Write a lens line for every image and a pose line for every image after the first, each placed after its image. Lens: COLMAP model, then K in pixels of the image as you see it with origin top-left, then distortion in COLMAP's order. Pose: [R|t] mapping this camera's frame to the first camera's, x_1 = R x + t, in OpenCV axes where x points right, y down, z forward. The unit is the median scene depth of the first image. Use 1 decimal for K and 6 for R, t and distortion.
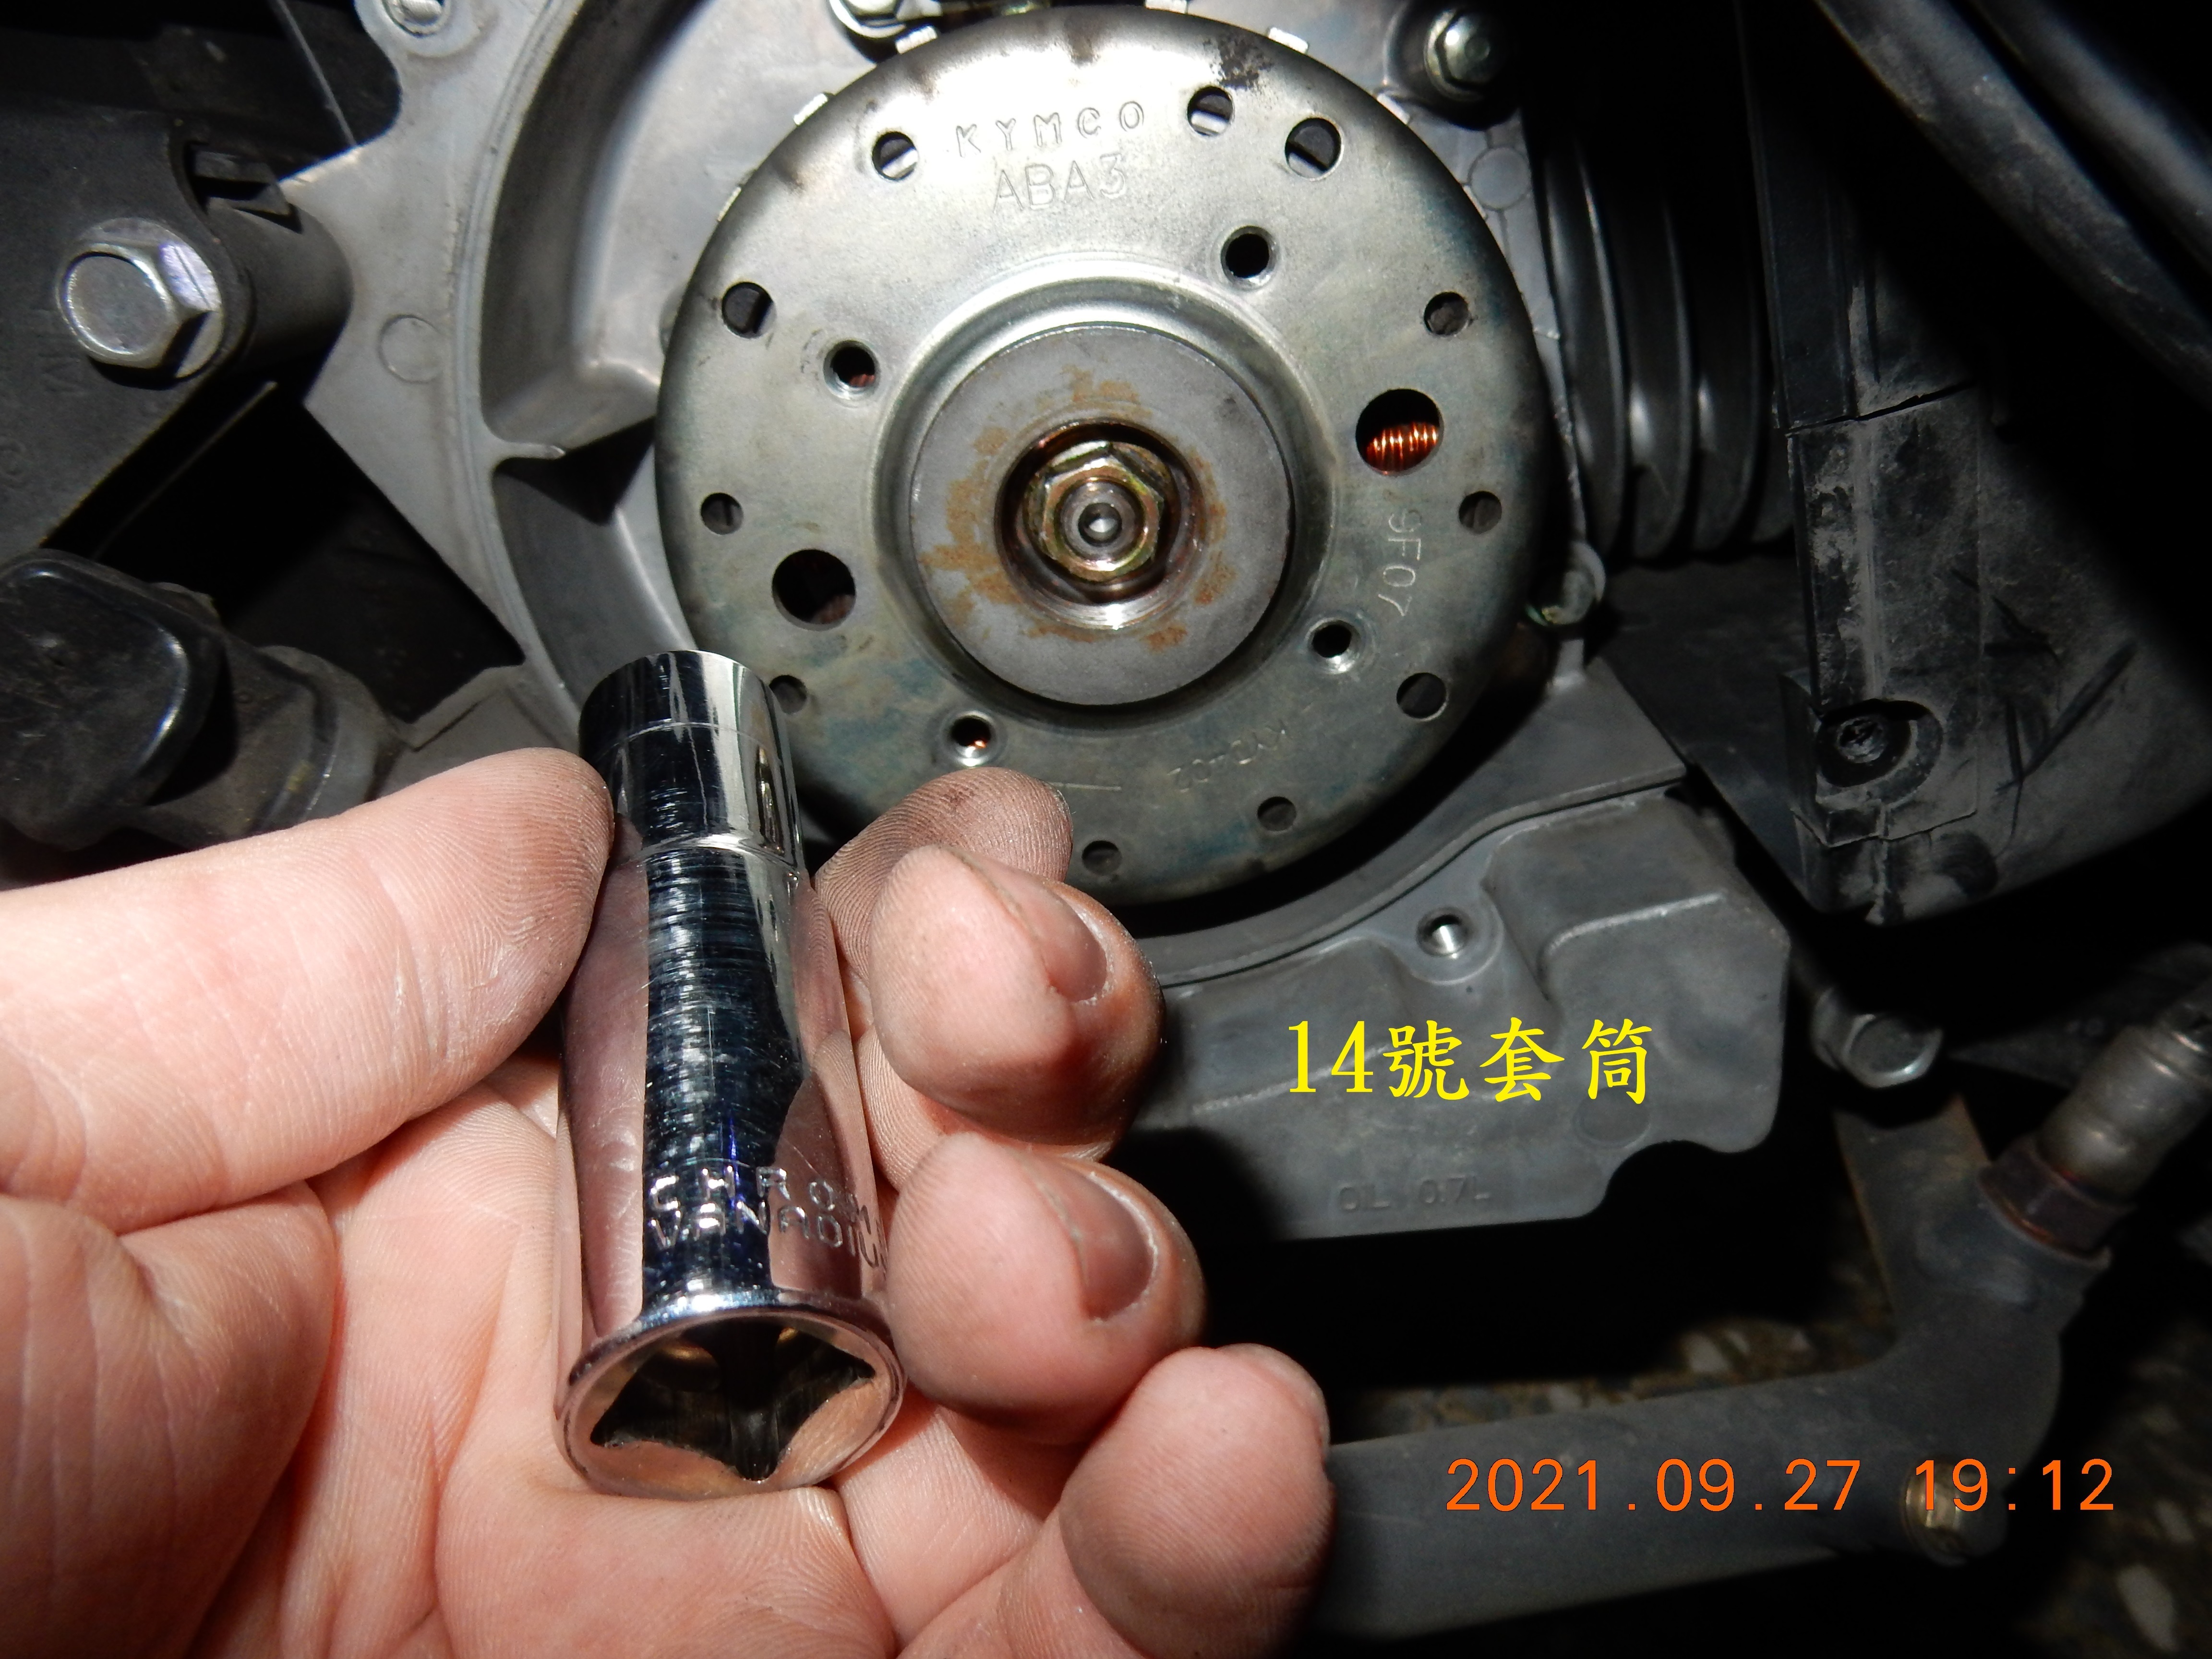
lens RADIAL K [[1631.2, 0, 1089.4], [0, 1631.2, 832.1], [0, 0, 1]] dist [0.003669, -0.008165]
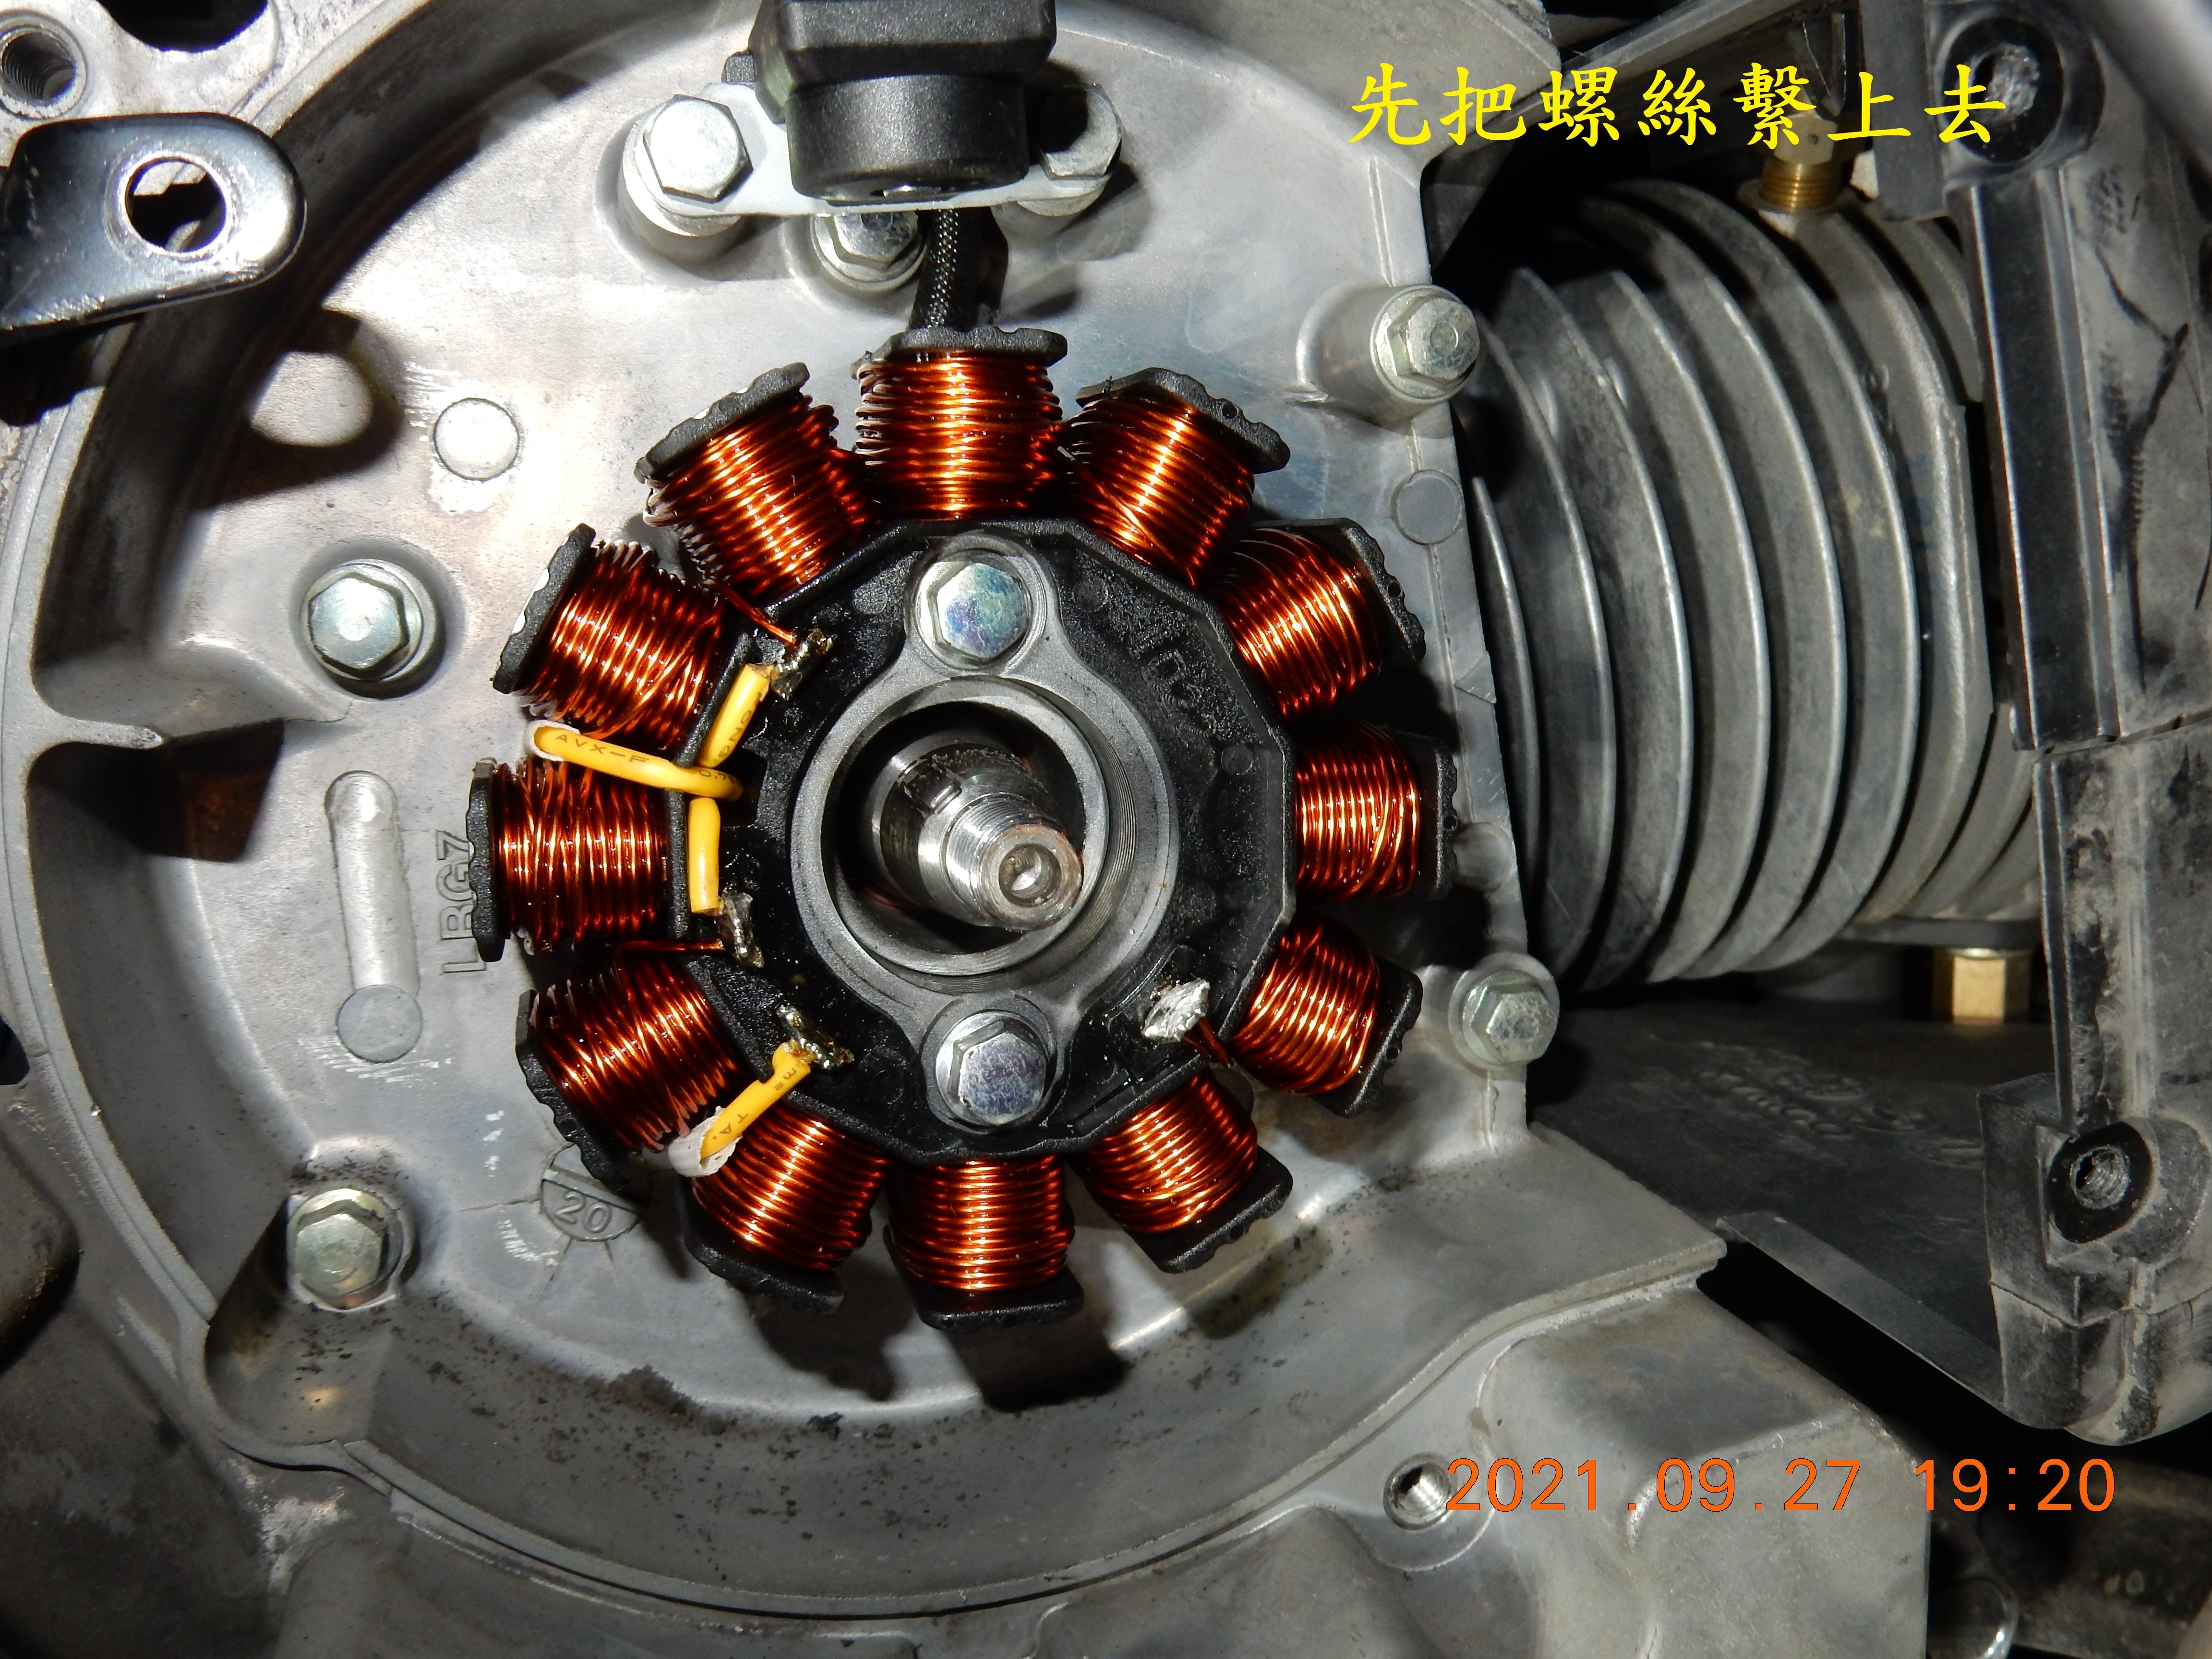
lens RADIAL K [[1930.5, 0, 1087.4], [0, 1930.5, 823.4], [0, 0, 1]] dist [0.000571, -0.012792]
pose [[0.962829, 0.052208, 0.265019, -0.209281], [0.026960, 0.957669, -0.286607, 0.028188], [-0.268764, 0.283098, 0.920664, 0.266561]]
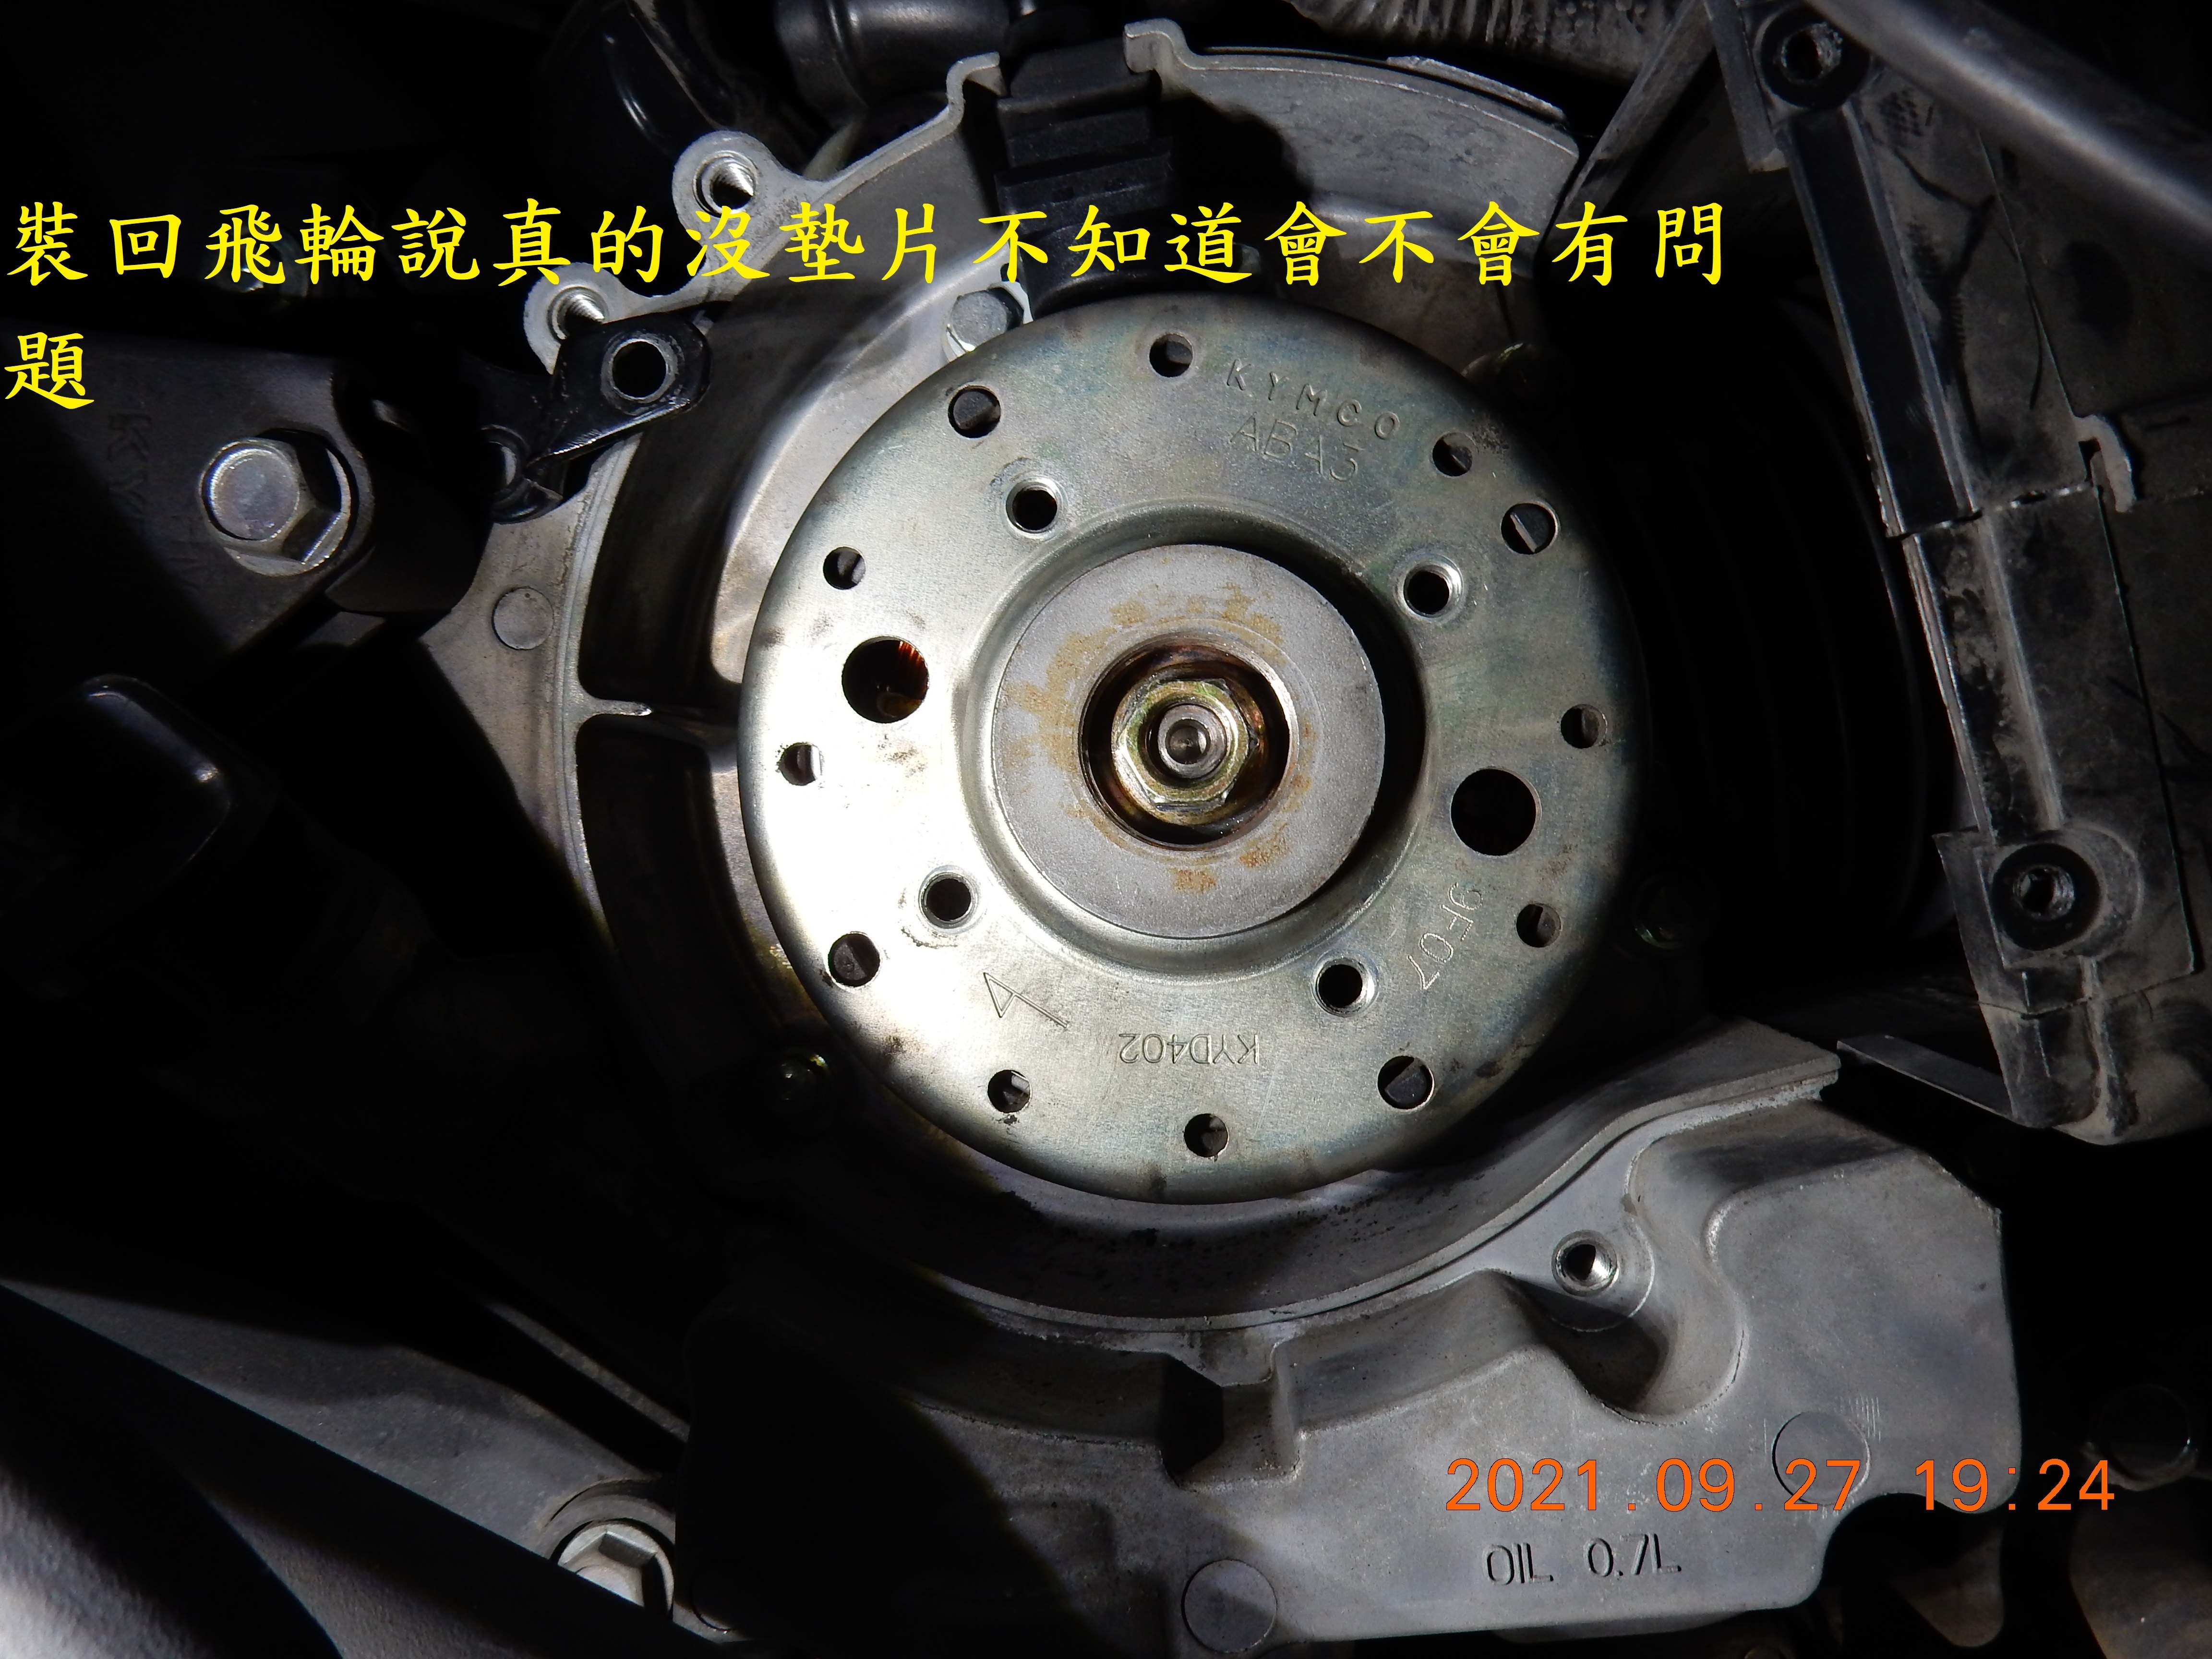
lens RADIAL K [[1631.2, 0, 1086.6], [0, 1631.2, 832.2], [0, 0, 1]] dist [0.003669, -0.008165]
pose [[0.998906, 0.008222, -0.046031, -0.009787], [-0.026264, 0.913126, -0.406831, 0.287274], [0.038687, 0.407595, 0.912343, 0.149097]]
